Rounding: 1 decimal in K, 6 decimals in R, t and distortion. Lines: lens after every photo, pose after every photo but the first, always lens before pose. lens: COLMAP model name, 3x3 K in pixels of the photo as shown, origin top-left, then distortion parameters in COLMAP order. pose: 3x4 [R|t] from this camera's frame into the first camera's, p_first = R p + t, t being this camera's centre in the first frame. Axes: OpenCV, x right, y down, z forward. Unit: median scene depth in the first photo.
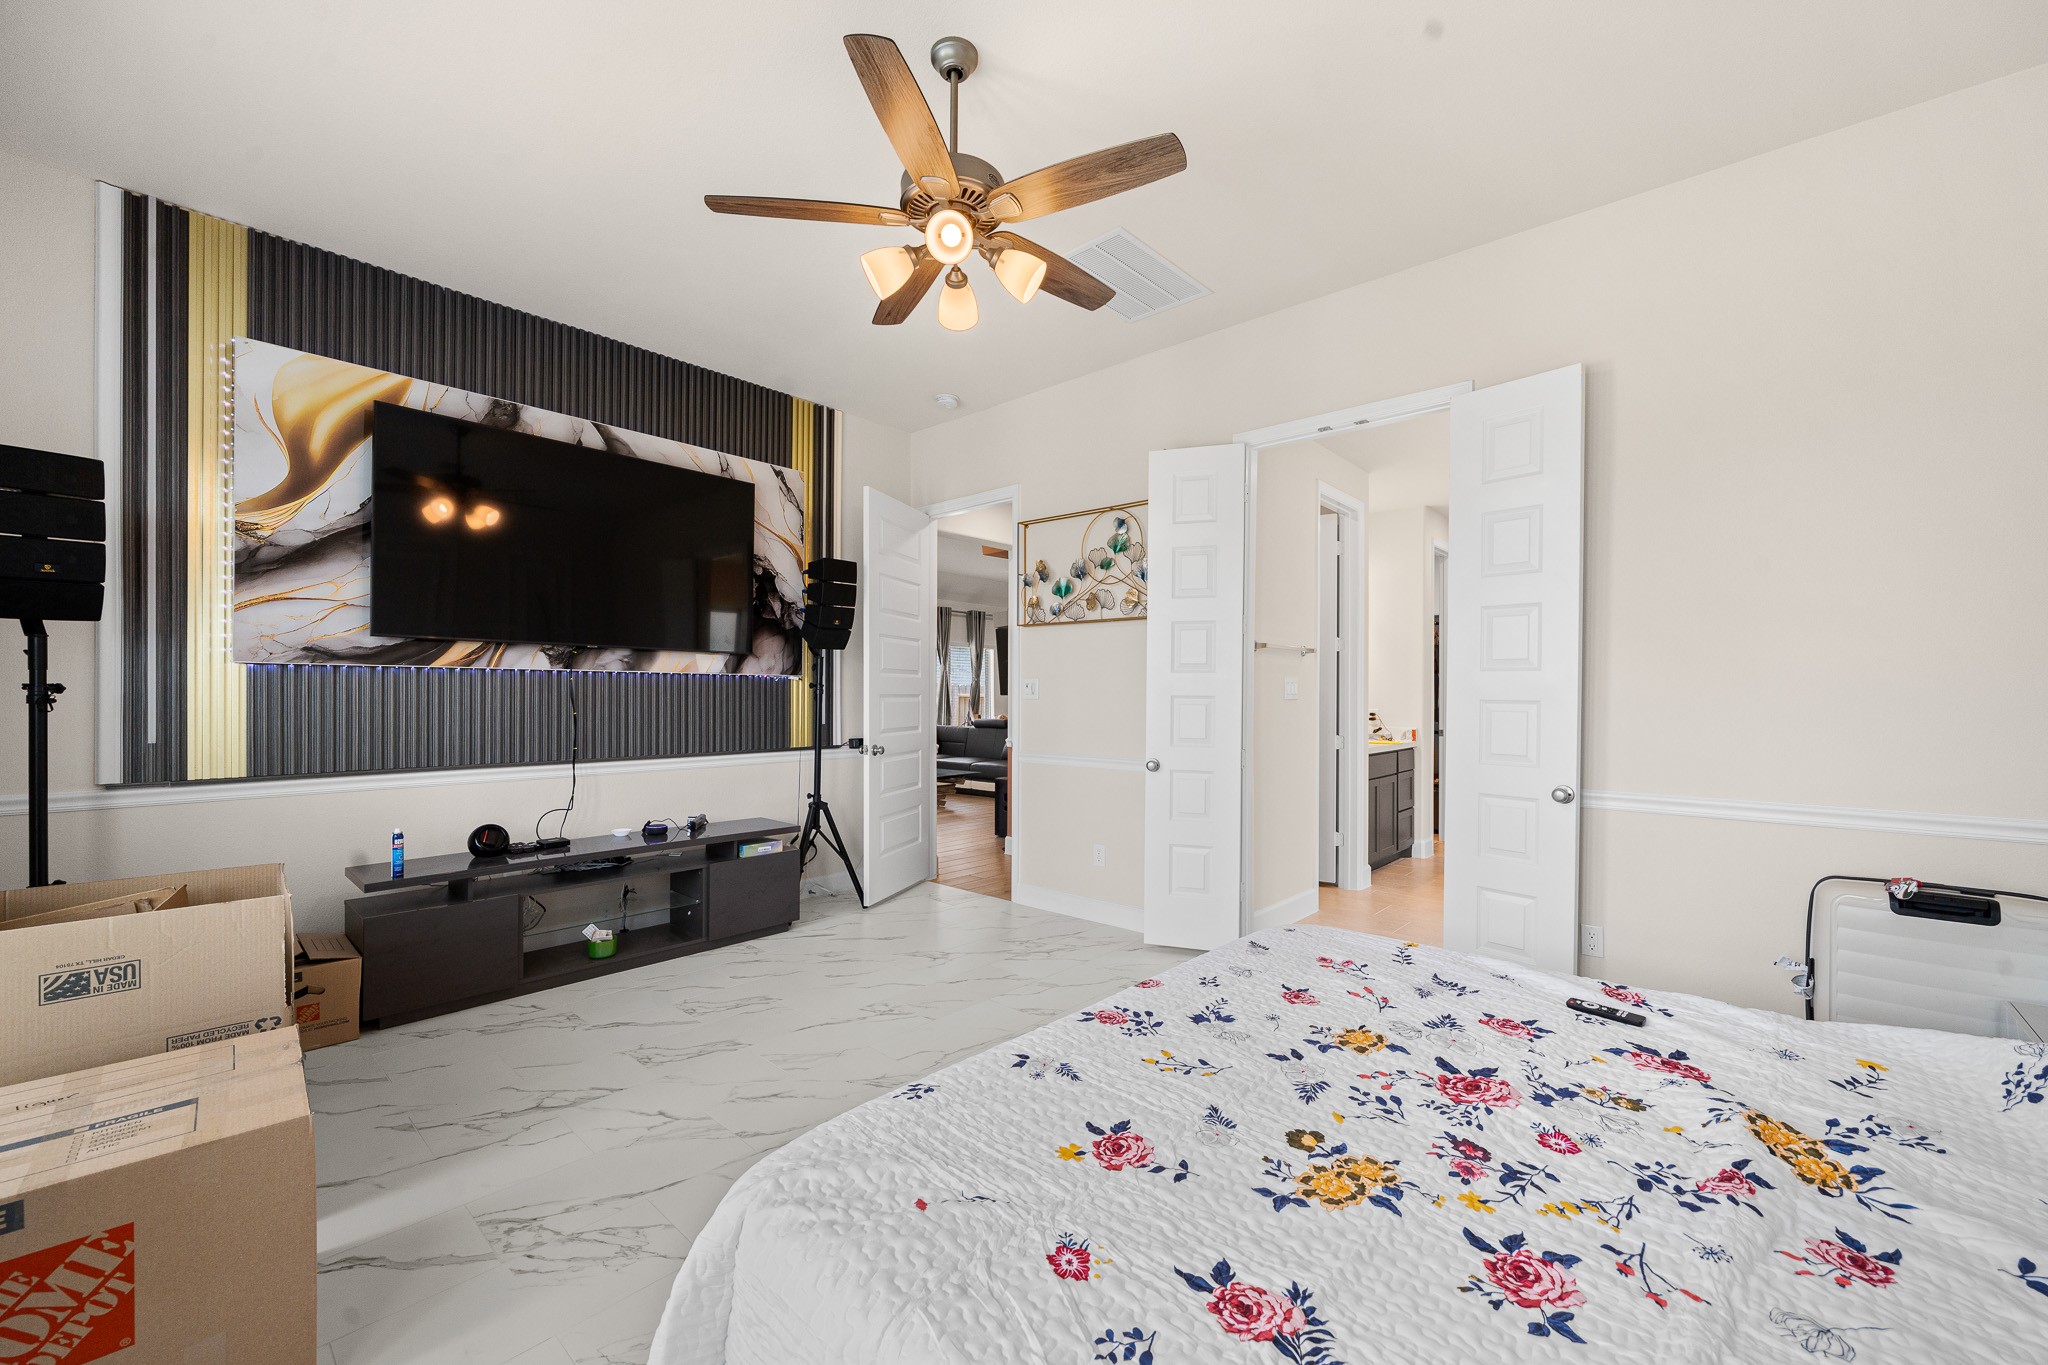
lens RADIAL K [[802.2, 0, 1029.1], [0, 802.2, 693.1], [0, 0, 1]] dist [-0.002251, -0.000110]
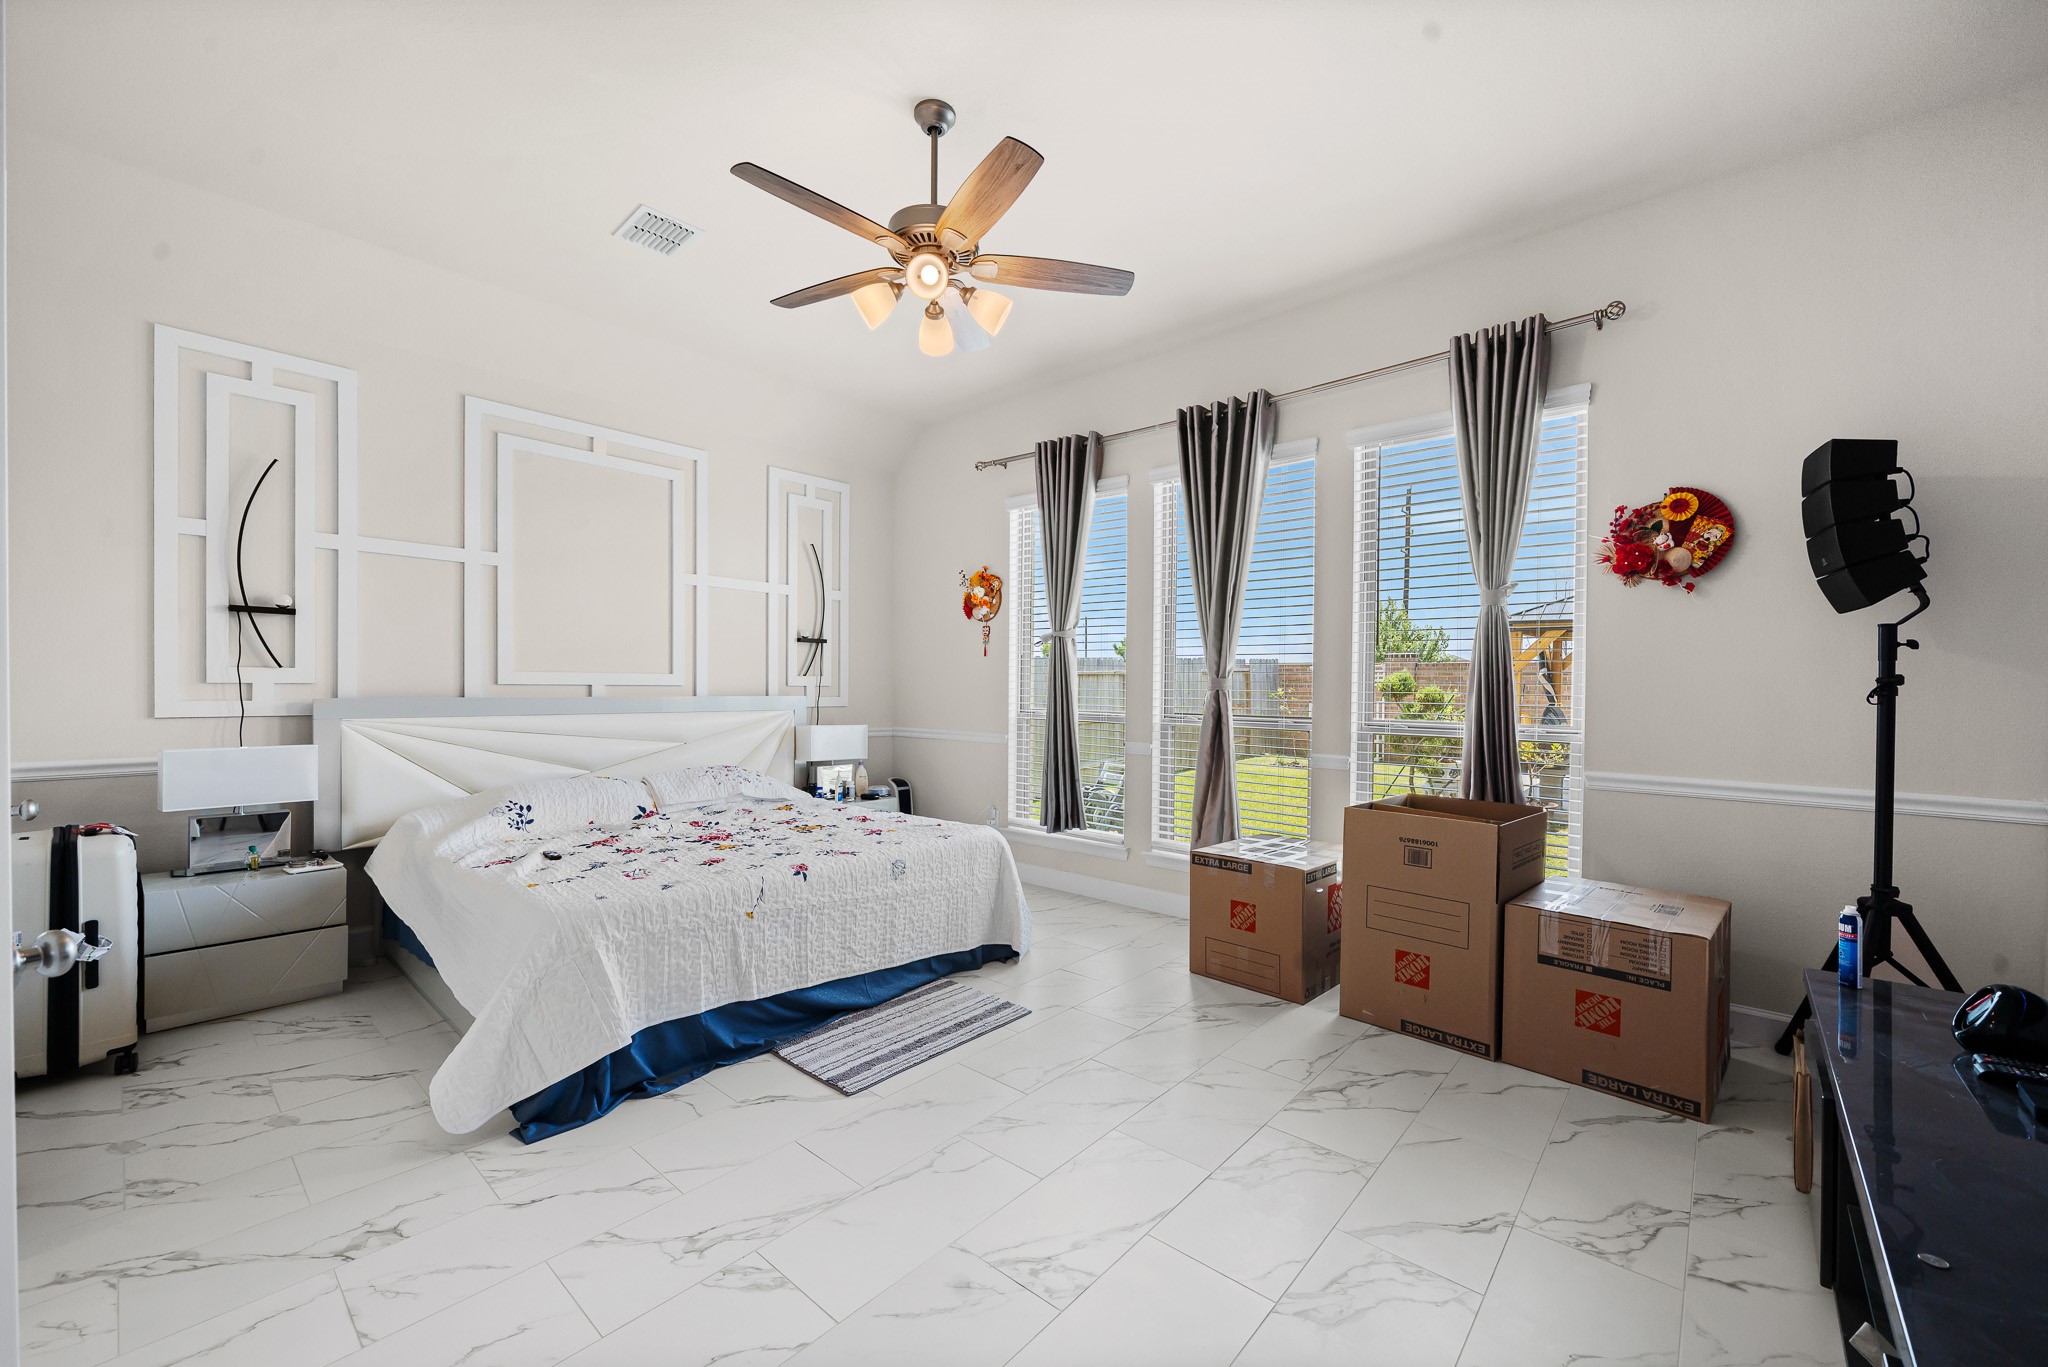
lens RADIAL K [[802.2, 0, 1029.1], [0, 802.2, 694.1], [0, 0, 1]] dist [-0.002251, -0.000110]
pose [[-0.999814, -0.010608, -0.016102, -0.208881], [-0.010758, 0.999900, 0.009203, 0.010484], [0.016003, 0.009375, -0.999828, 2.063793]]
